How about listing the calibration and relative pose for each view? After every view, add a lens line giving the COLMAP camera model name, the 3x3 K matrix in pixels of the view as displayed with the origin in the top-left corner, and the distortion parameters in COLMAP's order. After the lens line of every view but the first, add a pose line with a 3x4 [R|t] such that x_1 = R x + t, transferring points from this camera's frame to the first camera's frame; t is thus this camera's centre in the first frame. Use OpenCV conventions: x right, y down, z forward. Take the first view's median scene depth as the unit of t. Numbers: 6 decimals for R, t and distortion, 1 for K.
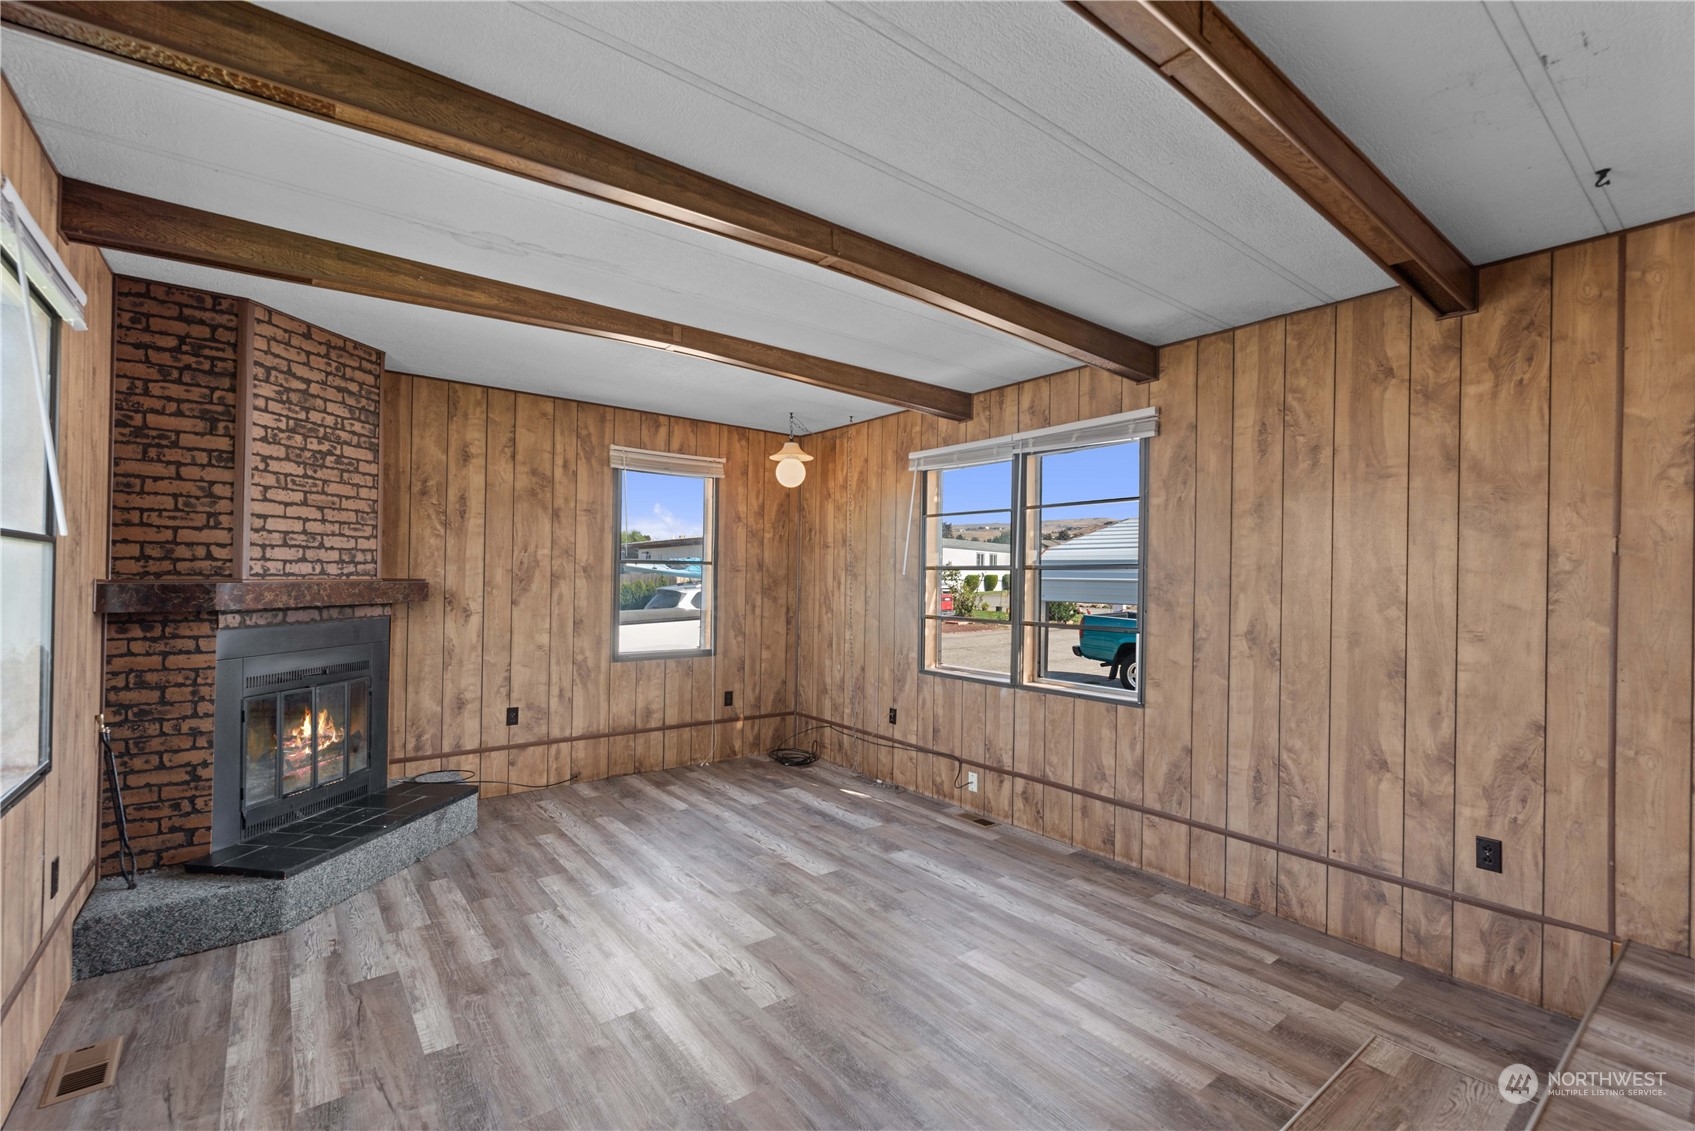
lens RADIAL K [[734.8, 0, 848.7], [0, 734.8, 571.8], [0, 0, 1]] dist [0.001494, 0.000055]
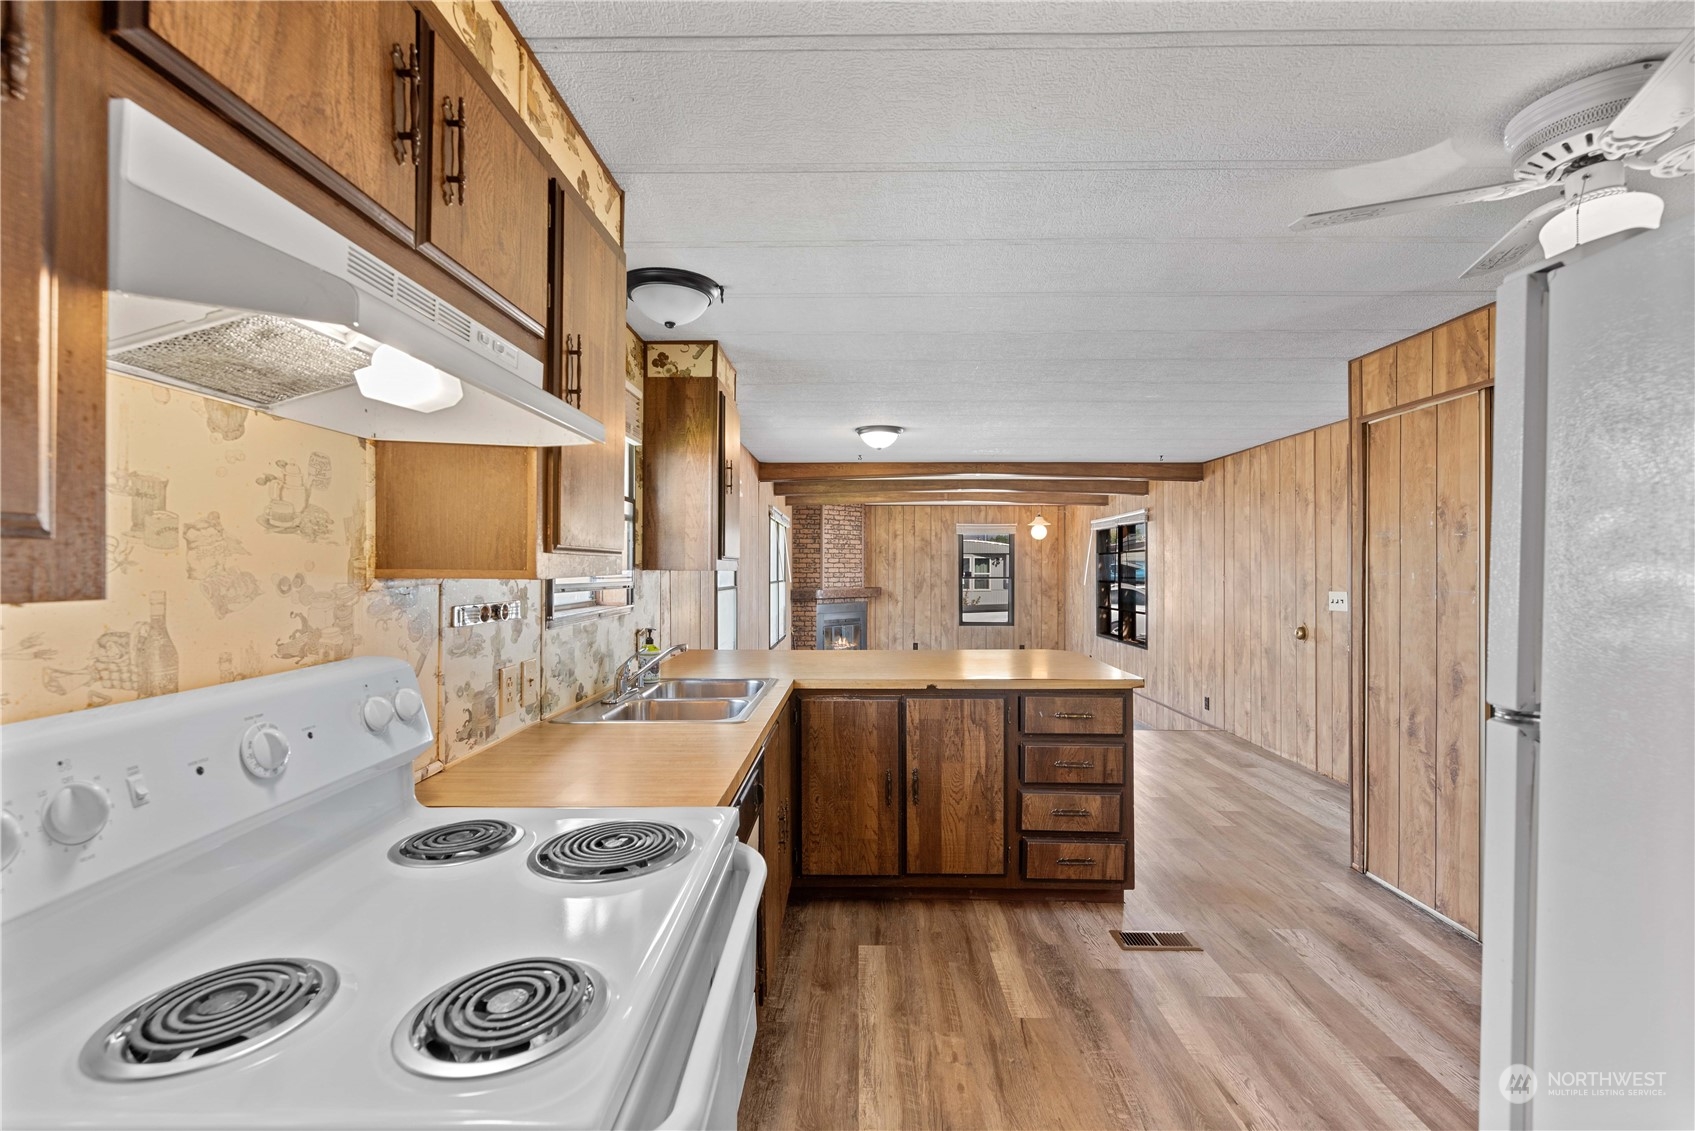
lens RADIAL K [[735.4, 0, 848.0], [0, 735.4, 562.0], [0, 0, 1]] dist [0.000654, -0.000149]
pose [[0.779263, -0.019789, -0.626385, 1.074507], [0.014459, 0.999803, -0.013599, -0.051596], [0.626530, 0.001540, 0.779395, -1.205763]]
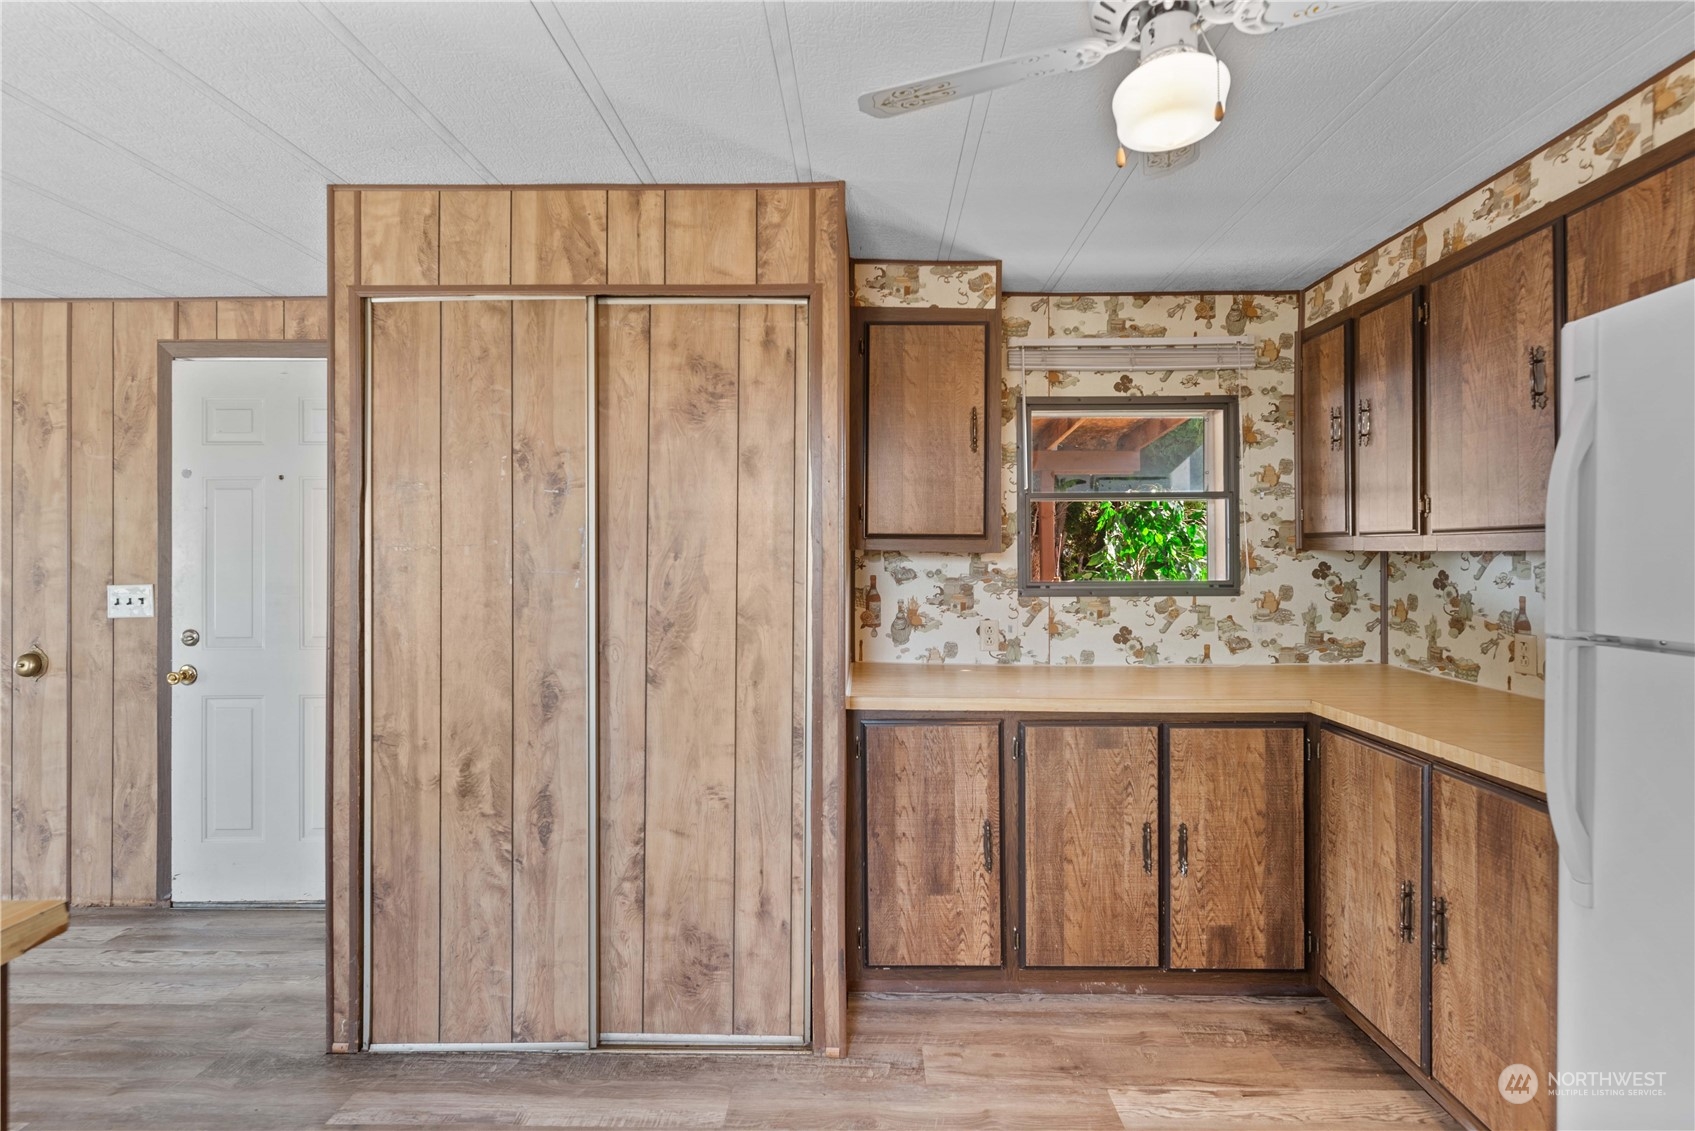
lens RADIAL K [[749.9, 0, 855.4], [0, 749.9, 549.0], [0, 0, 1]] dist [0.000815, 0.000267]
pose [[0.627648, -0.014124, 0.778369, 0.801503], [0.010027, 0.999899, 0.010058, -0.042229], [-0.778433, 0.001491, 0.627726, -0.735943]]
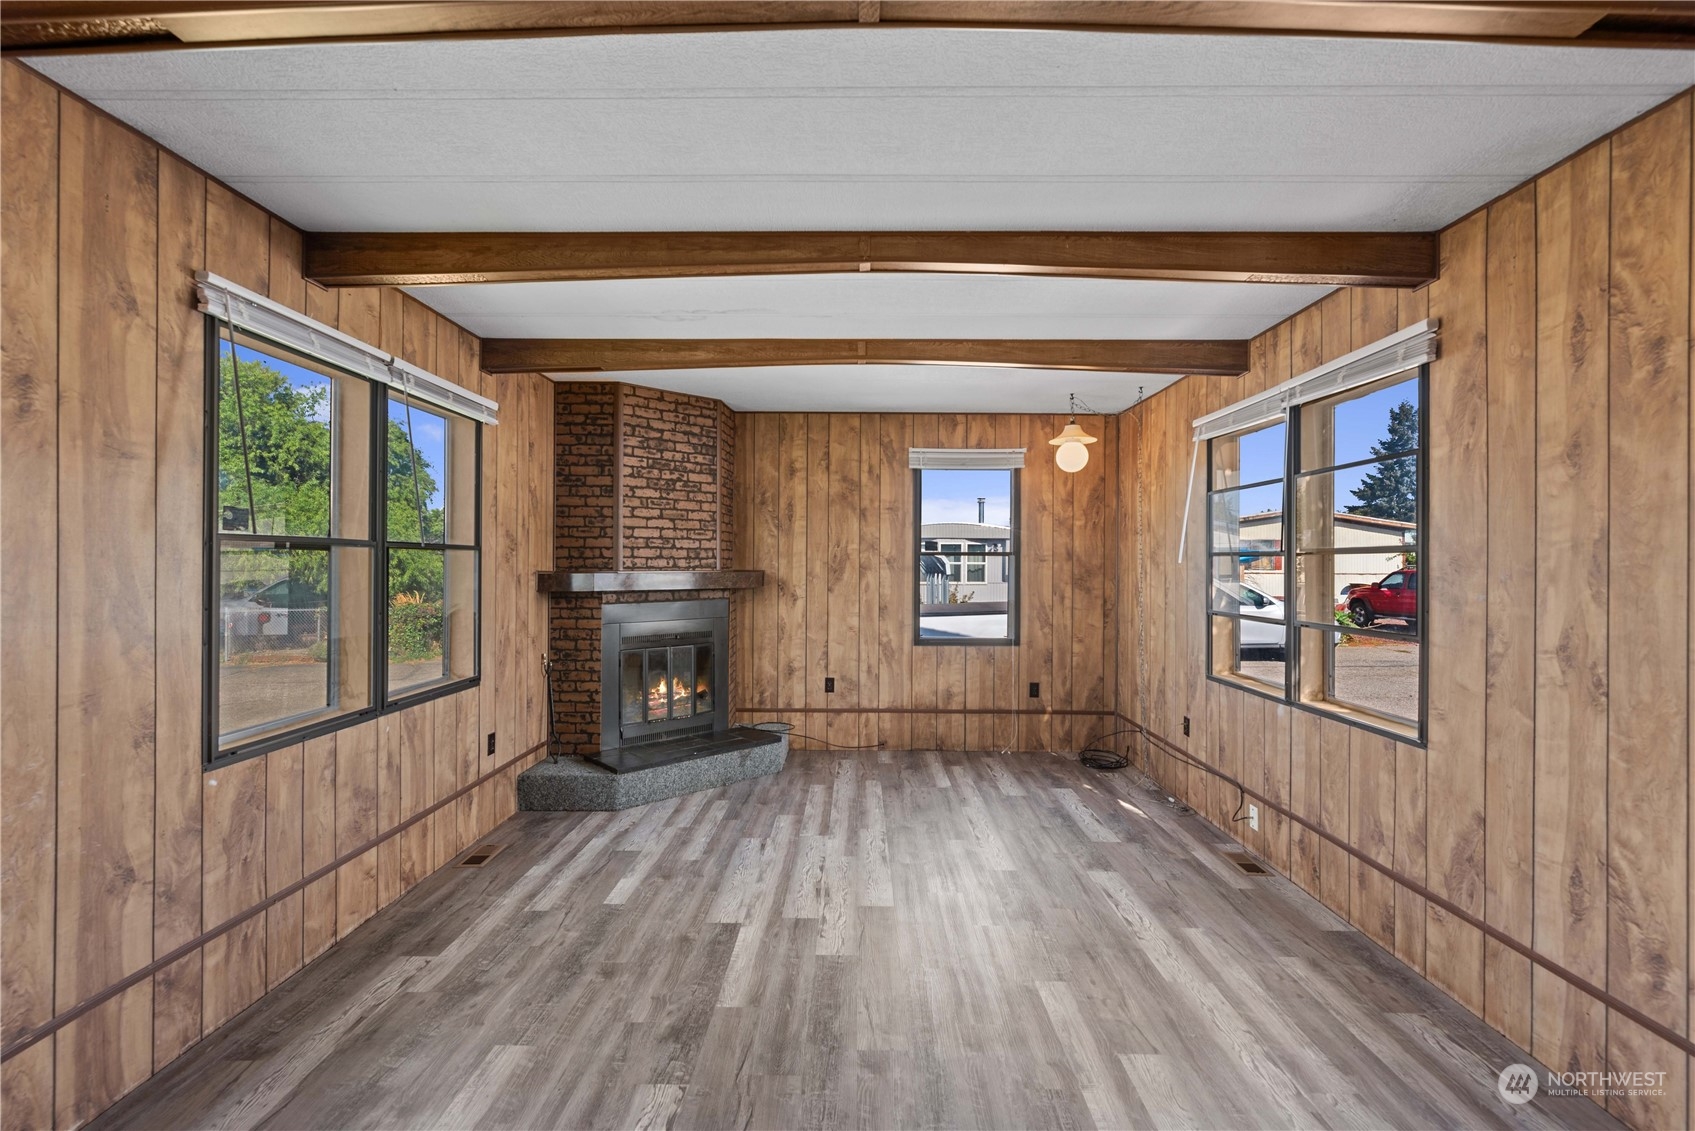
lens RADIAL K [[741.2, 0, 851.5], [0, 741.2, 559.6], [0, 0, 1]] dist [0.000874, 0.000103]
pose [[0.782969, -0.013489, -0.621914, 0.419720], [0.010520, 0.999909, -0.008444, 0.004678], [0.621971, 0.000069, 0.783040, 0.105111]]
